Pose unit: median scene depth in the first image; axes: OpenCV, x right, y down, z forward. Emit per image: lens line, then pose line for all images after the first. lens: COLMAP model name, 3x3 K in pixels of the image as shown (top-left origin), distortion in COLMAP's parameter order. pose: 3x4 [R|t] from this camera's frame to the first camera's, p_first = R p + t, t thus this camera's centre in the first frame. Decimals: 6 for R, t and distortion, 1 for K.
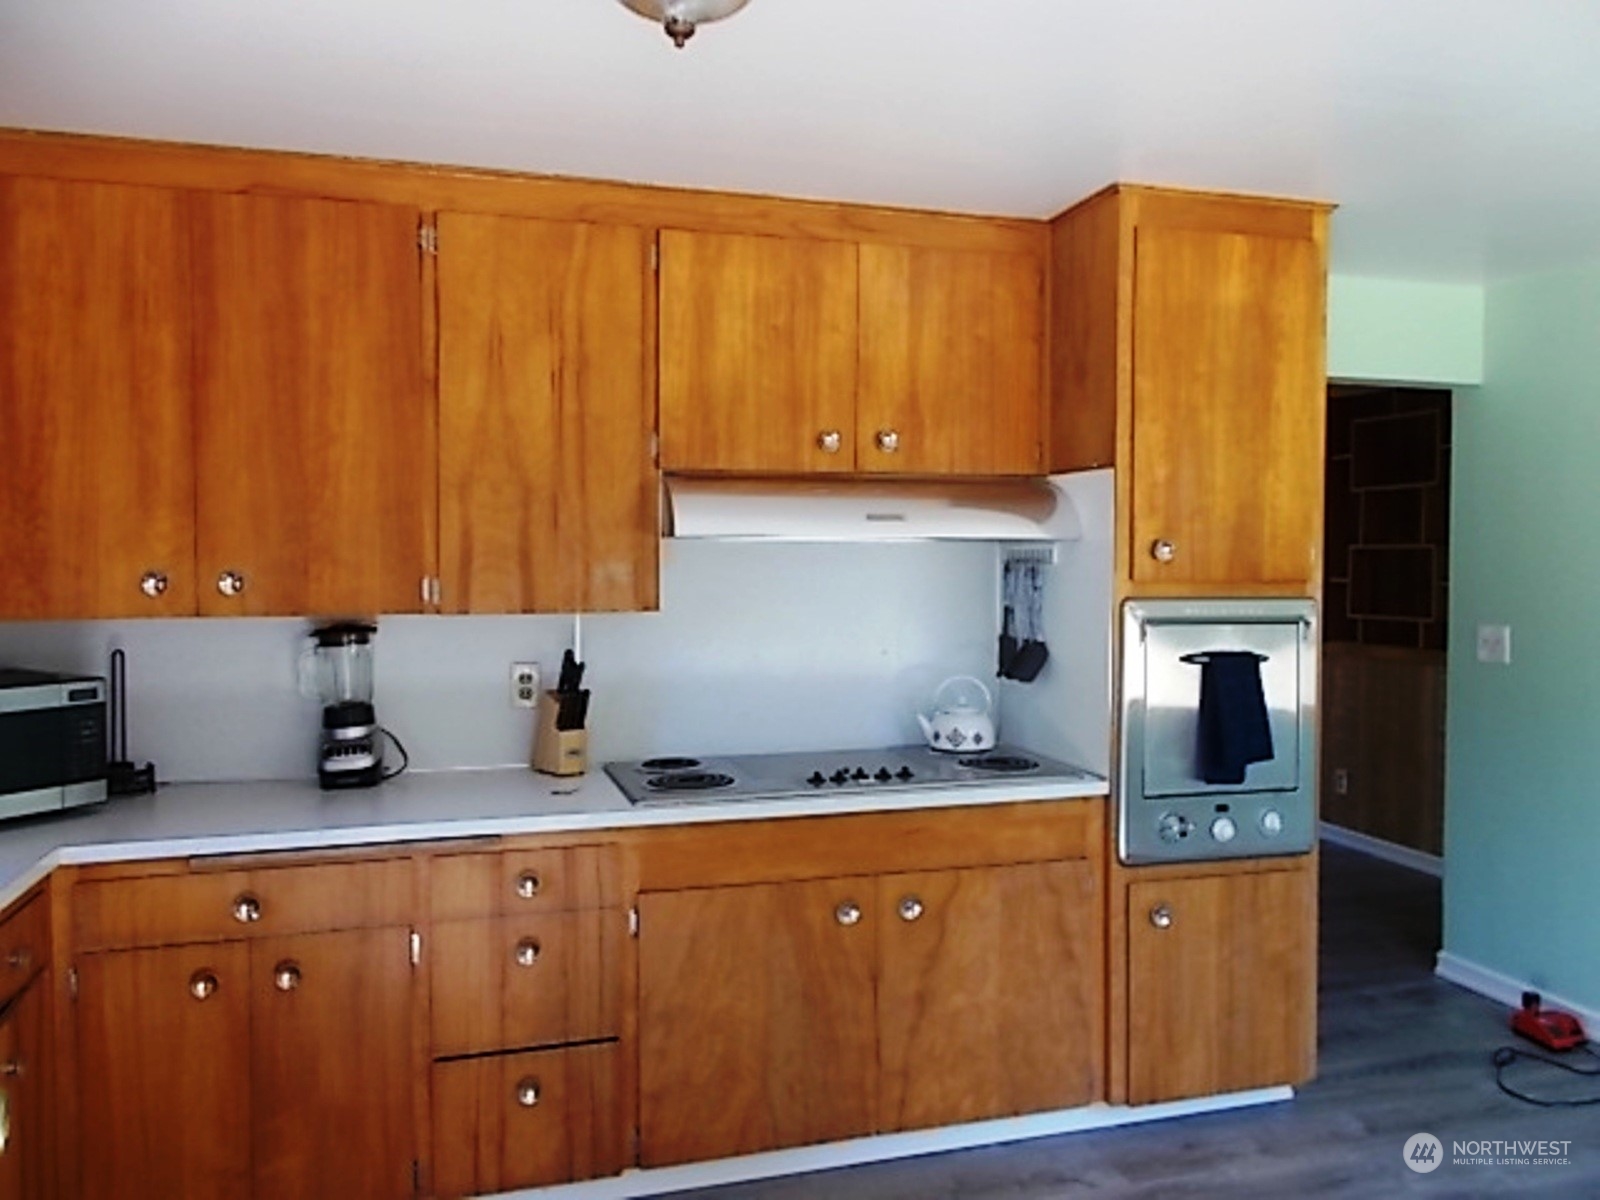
lens RADIAL K [[1231.1, 0, 805.6], [0, 1231.1, 588.2], [0, 0, 1]] dist [0.019098, -0.024088]
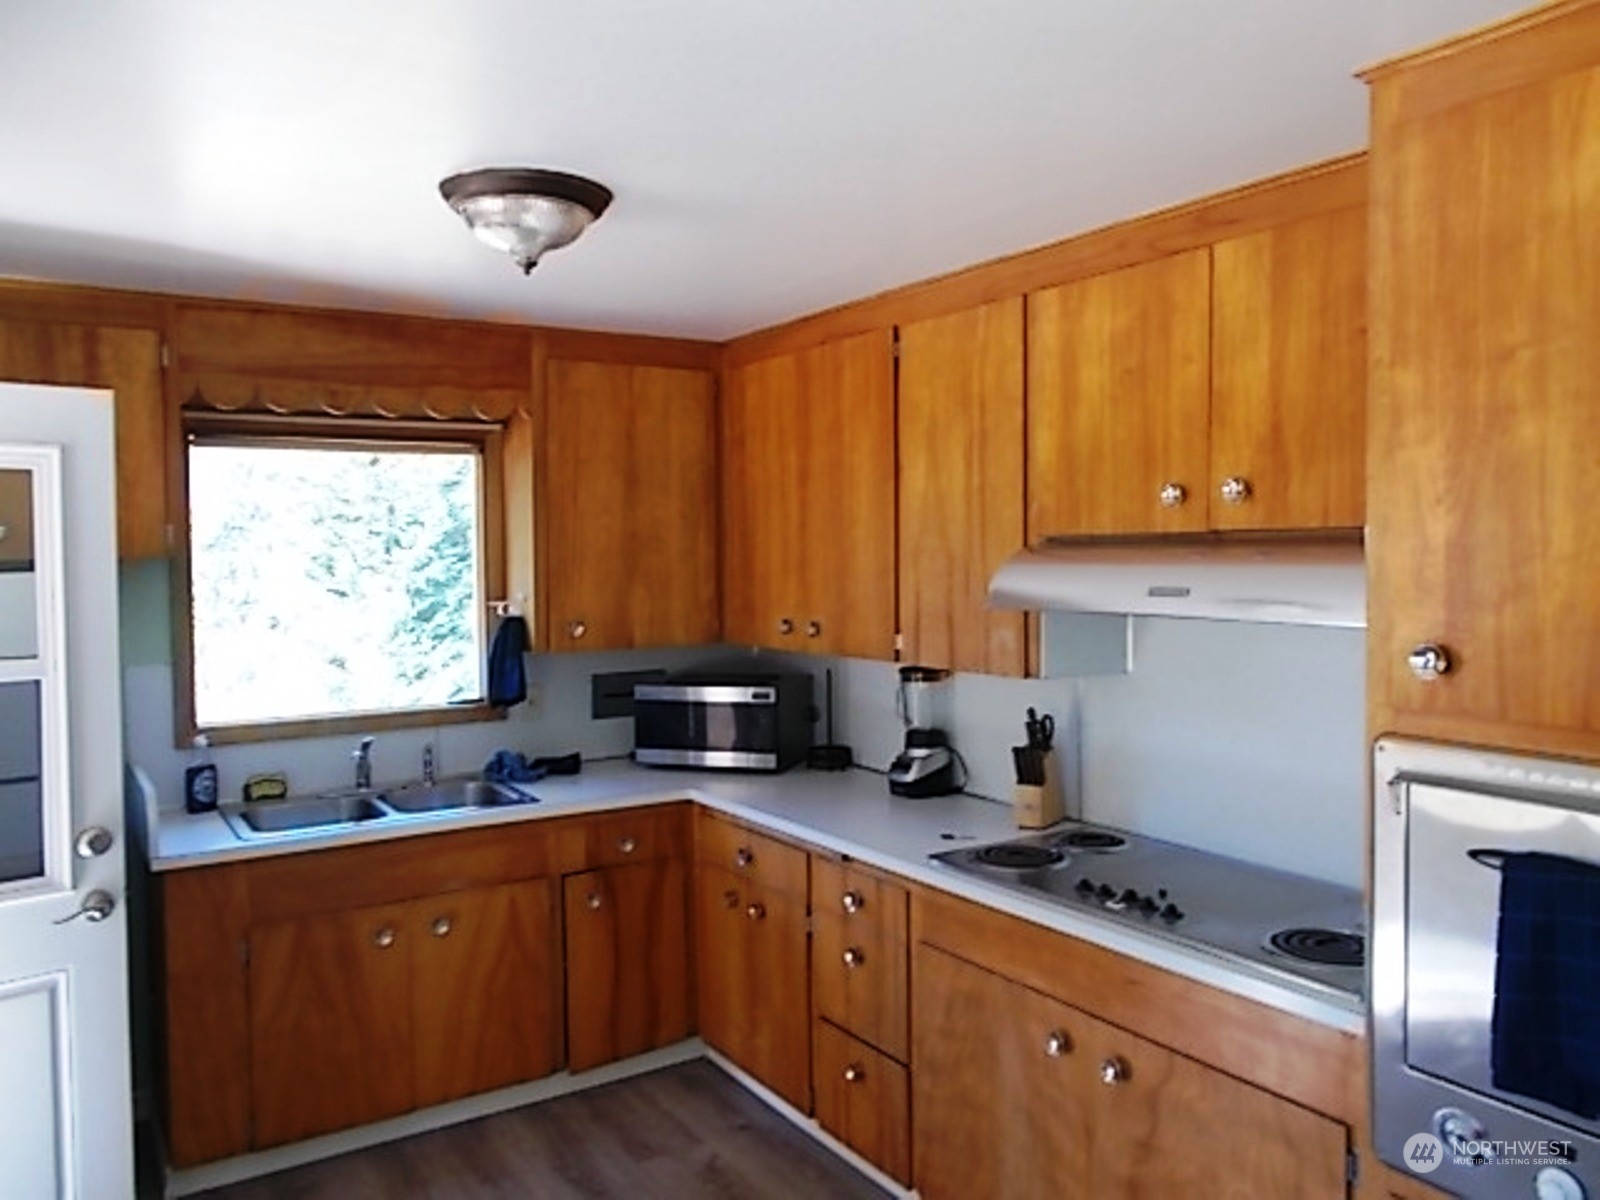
lens RADIAL K [[1231.1, 0, 808.1], [0, 1231.1, 601.3], [0, 0, 1]] dist [0.019098, -0.024088]
pose [[0.277286, 0.037052, -0.960073, 0.770658], [-0.023575, 0.999218, 0.031754, -0.070640], [0.960498, 0.013828, 0.277943, 0.547368]]
